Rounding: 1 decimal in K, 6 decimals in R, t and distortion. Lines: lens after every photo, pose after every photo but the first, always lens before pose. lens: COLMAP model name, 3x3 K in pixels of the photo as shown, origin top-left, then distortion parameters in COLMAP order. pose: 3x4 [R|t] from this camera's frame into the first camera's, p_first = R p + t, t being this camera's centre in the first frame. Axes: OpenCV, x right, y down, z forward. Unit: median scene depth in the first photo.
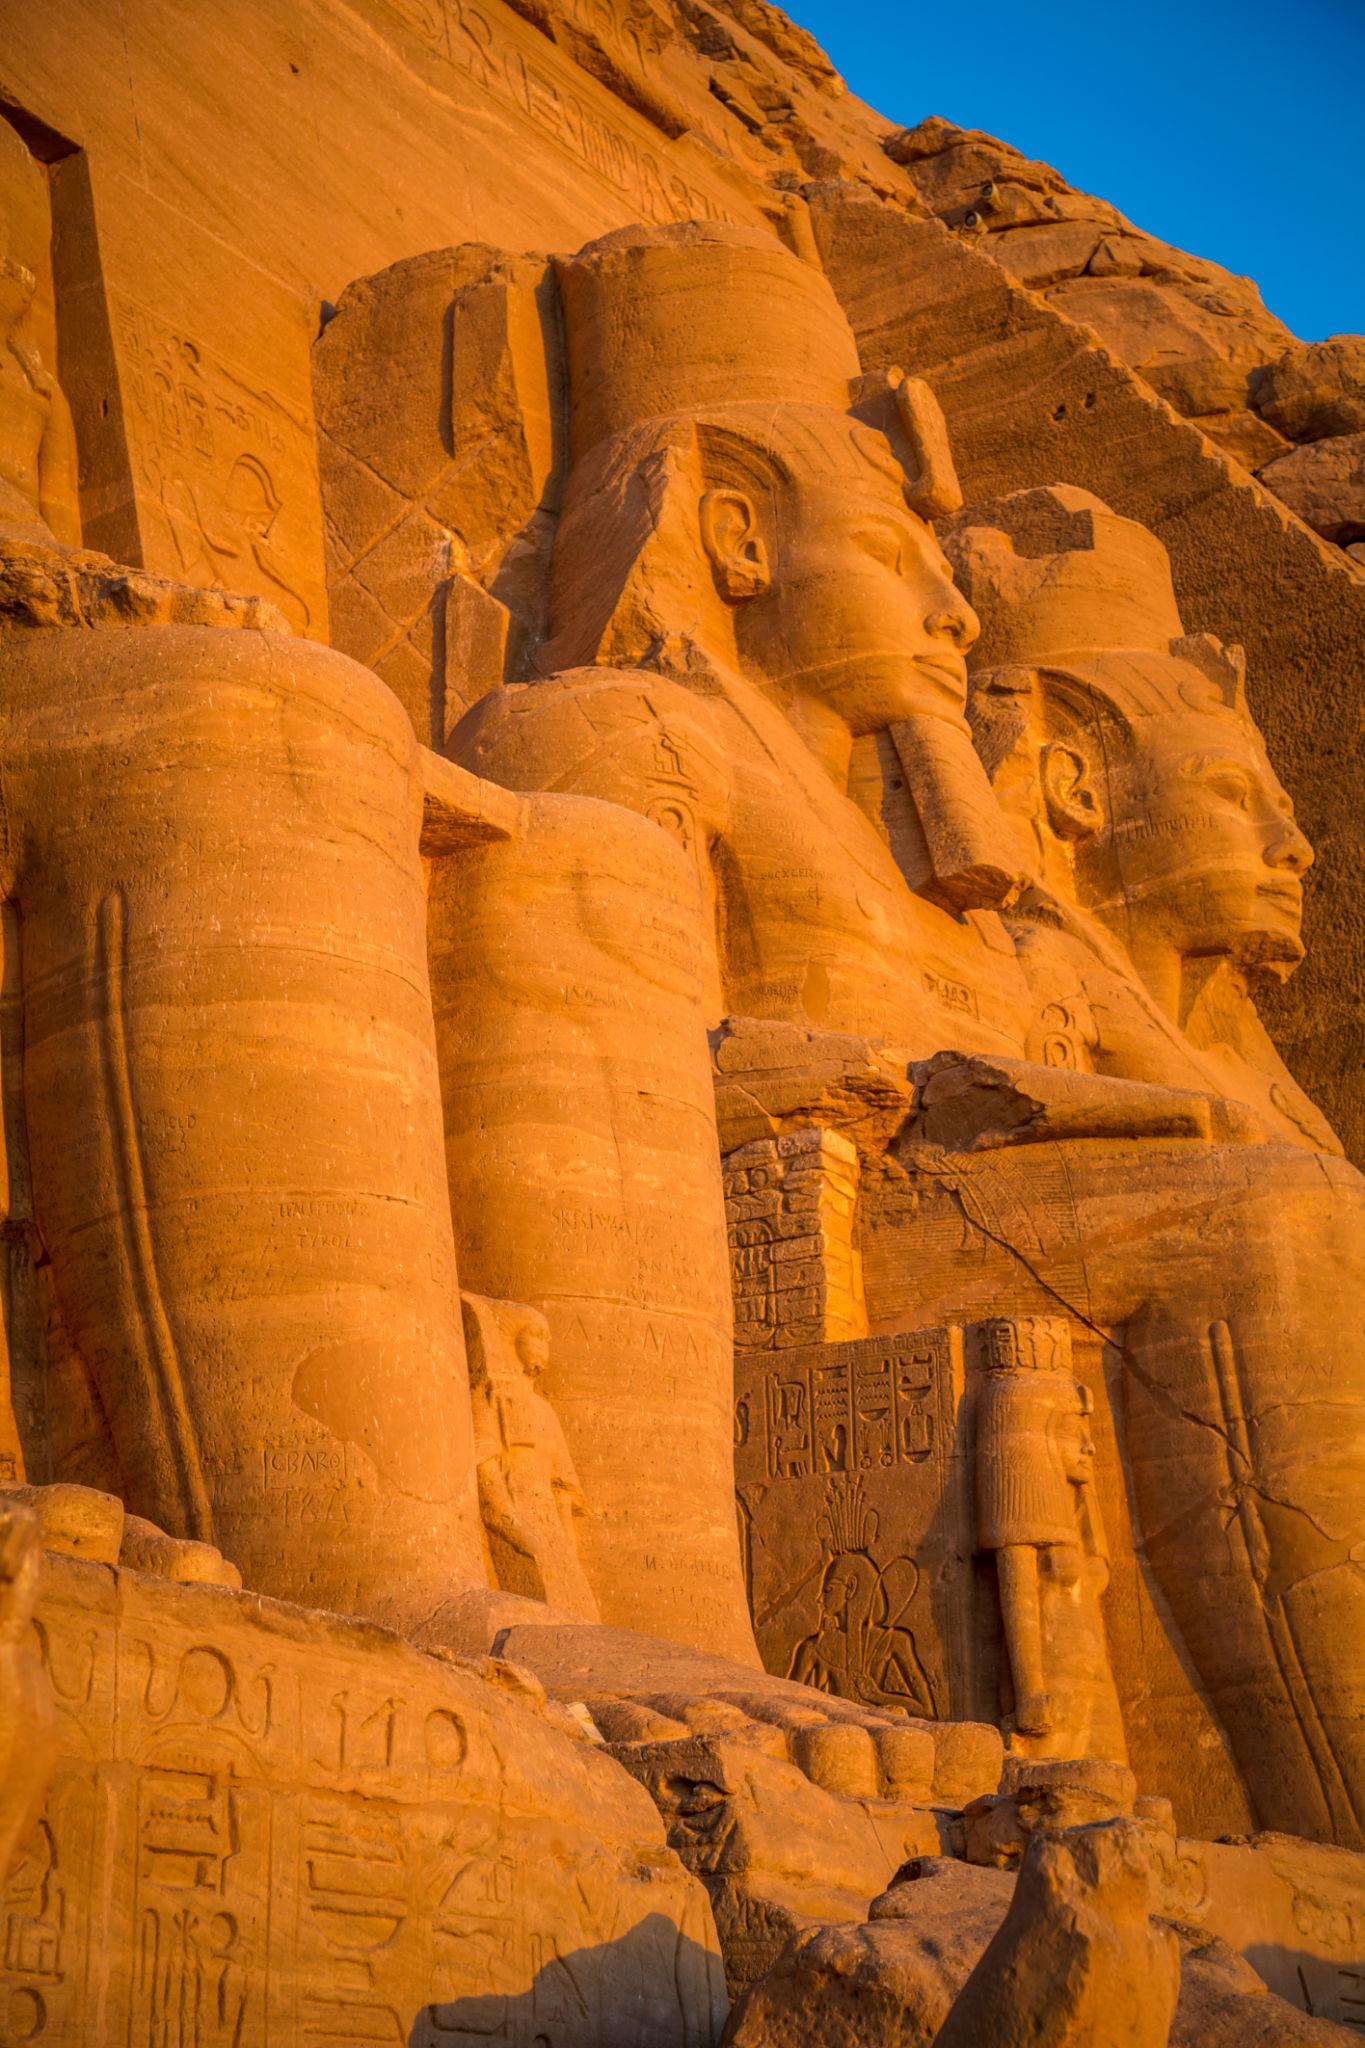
lens RADIAL K [[3808.3, 0, 682.5], [0, 3808.3, 1024.0], [0, 0, 1]] dist [0.267008, 0.130086]
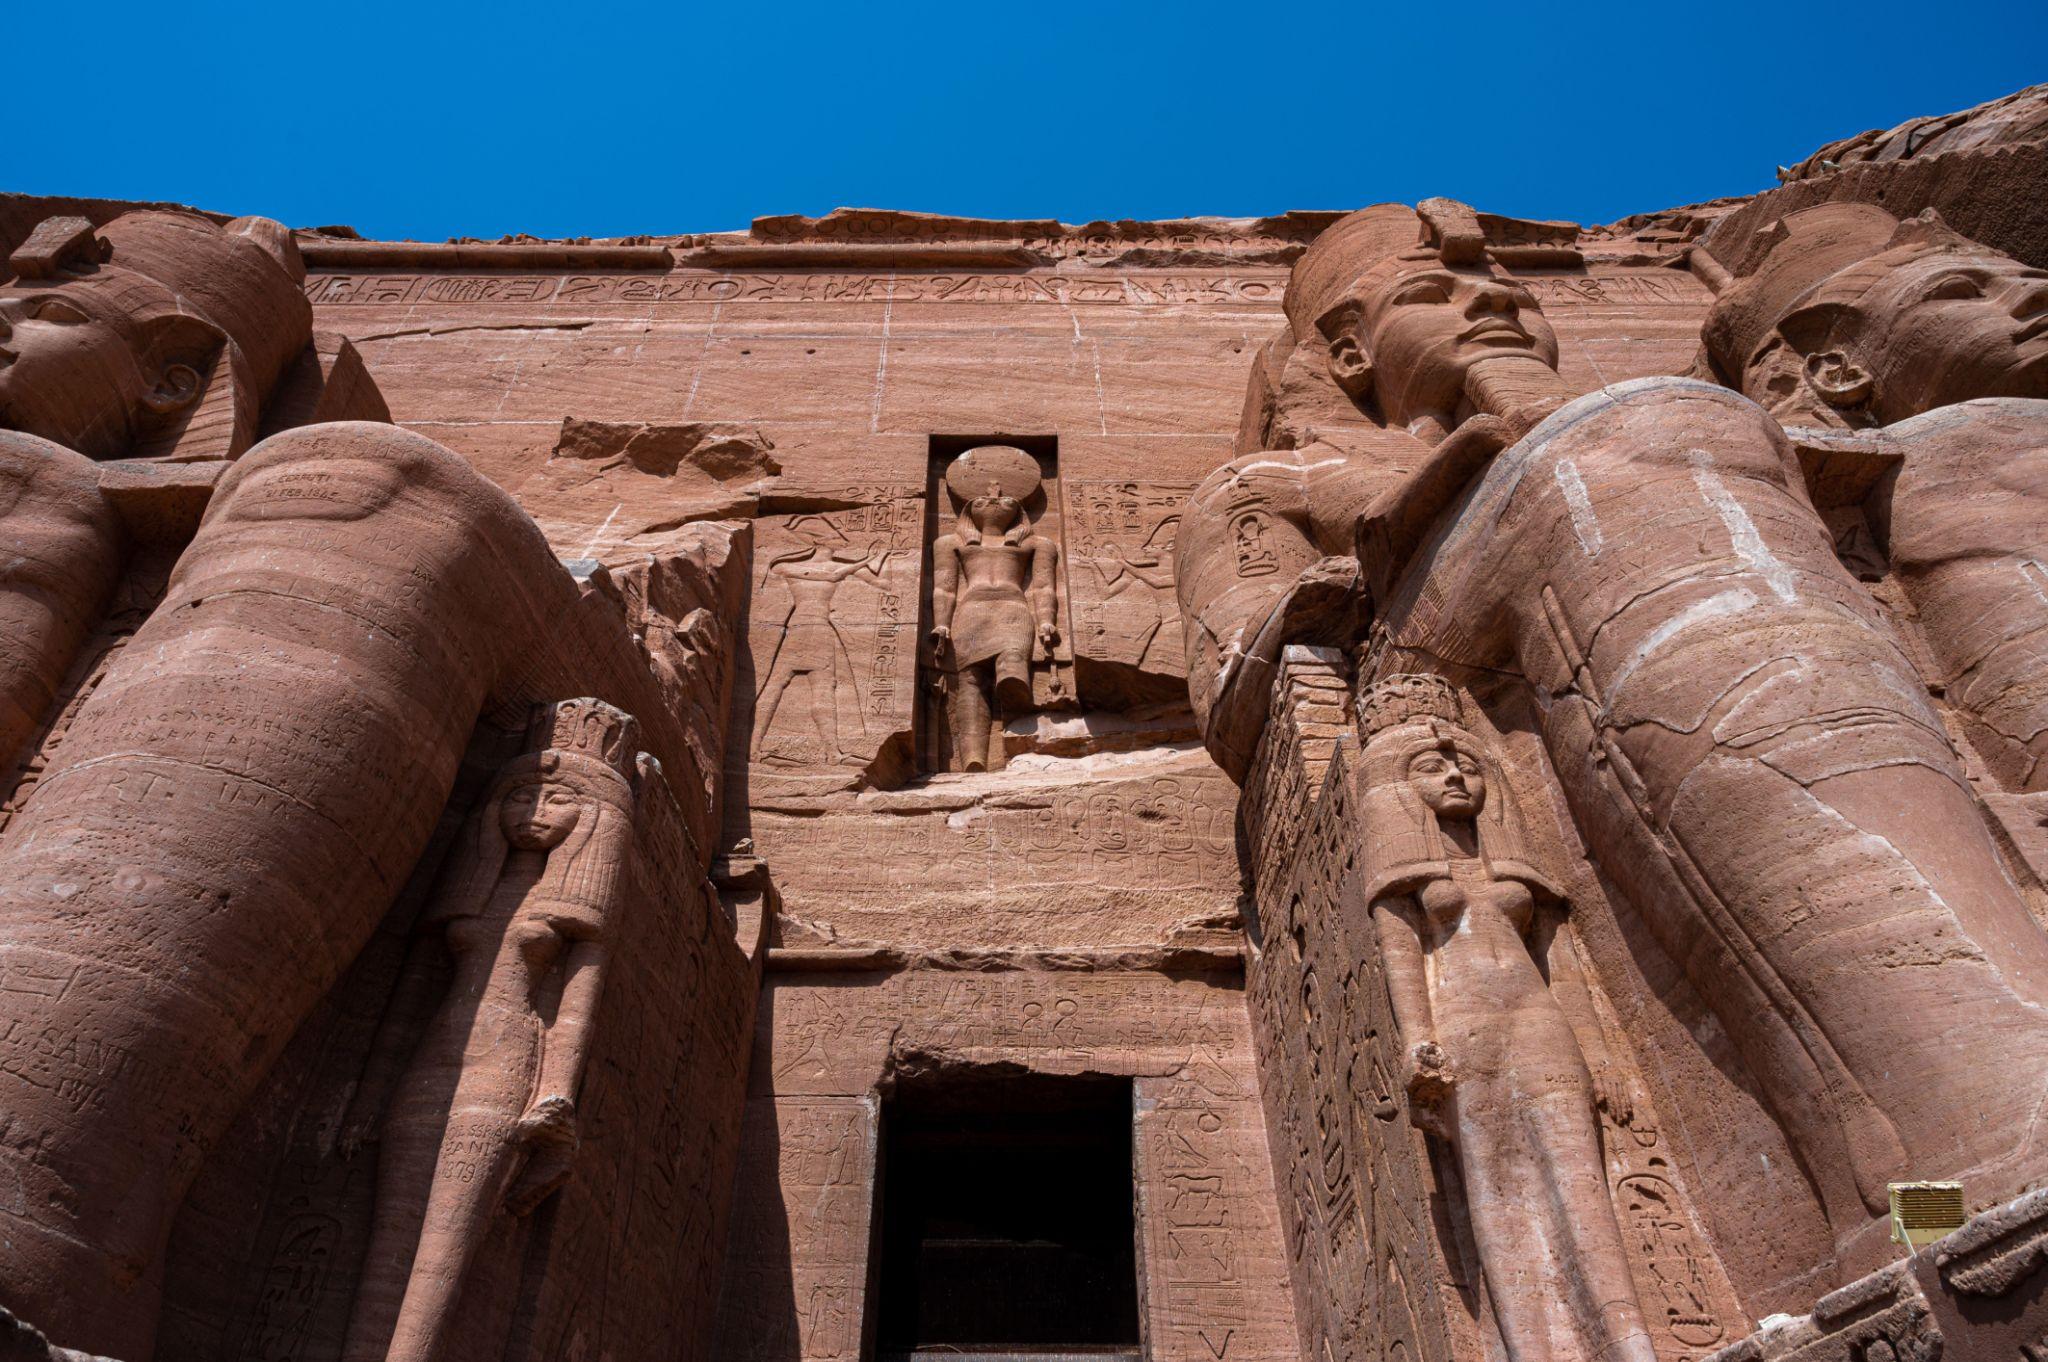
lens RADIAL K [[1383.8, 0, 1024.0], [0, 1383.8, 681.0], [0, 0, 1]] dist [-0.002678, -0.001391]
pose [[0.571437, -0.503262, -0.648218, 0.220683], [0.285222, 0.862441, -0.418143, 0.161601], [0.769486, 0.054057, 0.636372, 0.568280]]
